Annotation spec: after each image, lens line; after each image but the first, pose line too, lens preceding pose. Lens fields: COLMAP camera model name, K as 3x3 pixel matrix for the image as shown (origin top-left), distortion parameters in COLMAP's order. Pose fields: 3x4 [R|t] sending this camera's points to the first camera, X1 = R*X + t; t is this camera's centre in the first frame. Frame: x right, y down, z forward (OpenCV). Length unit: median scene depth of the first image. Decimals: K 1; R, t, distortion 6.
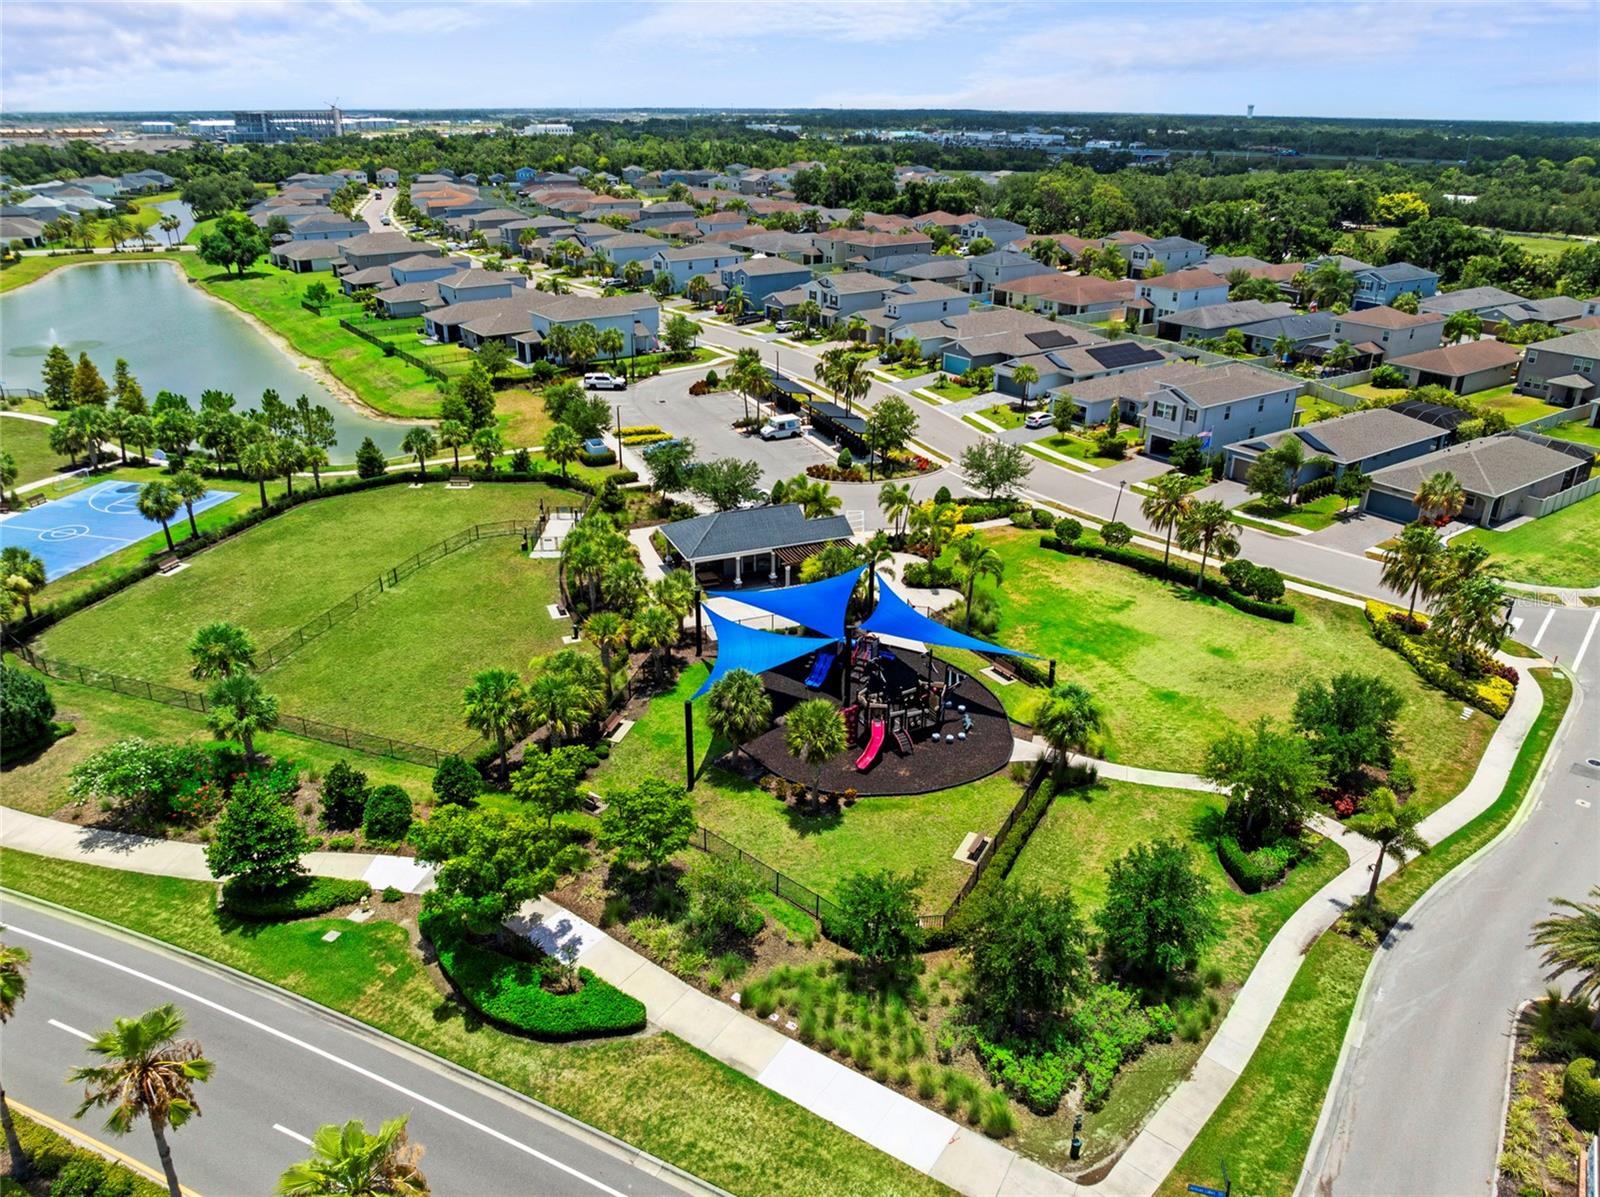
lens RADIAL K [[1122.1, 0, 800.0], [0, 1122.1, 598.5], [0, 0, 1]] dist [-0.063832, 0.027741]
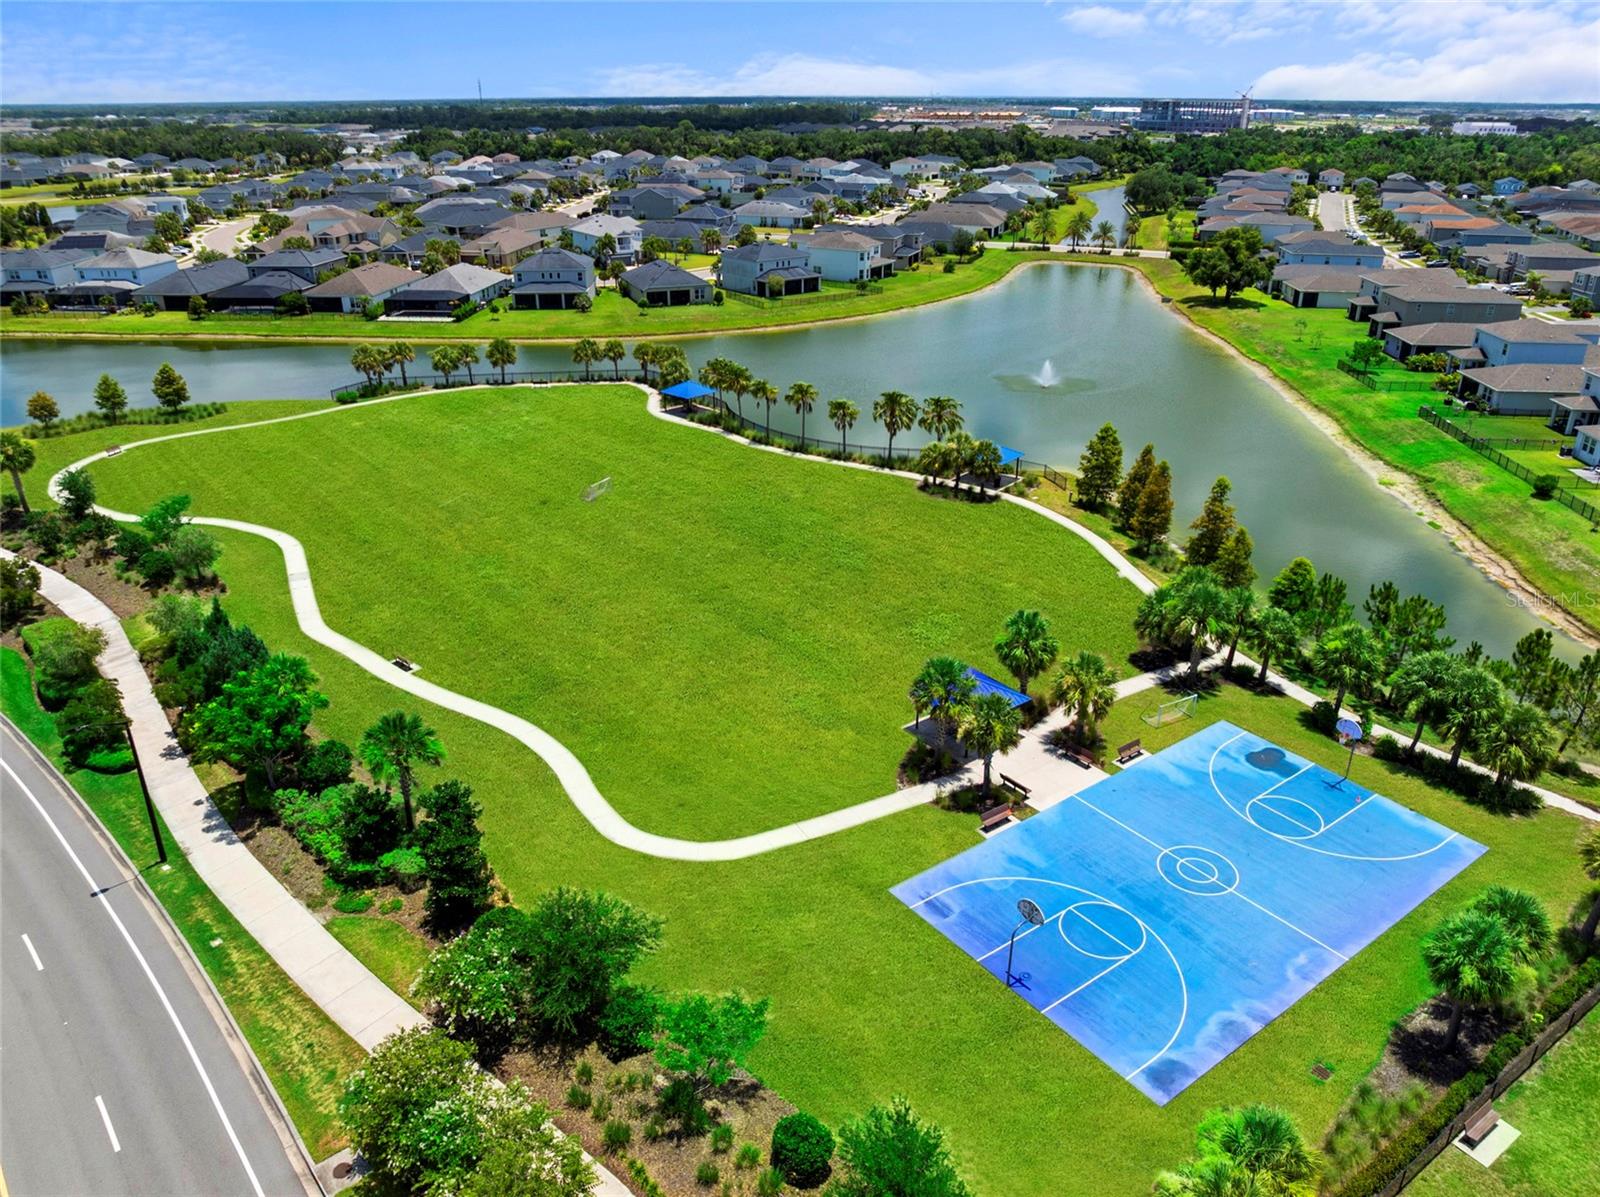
lens RADIAL K [[1122.1, 0, 800.0], [0, 1122.1, 598.5], [0, 0, 1]] dist [-0.063832, 0.027741]
pose [[0.770279, 0.255632, -0.584229, -0.122904], [-0.251045, 0.963718, 0.090689, -0.043891], [0.586214, 0.076812, 0.806506, 0.097990]]
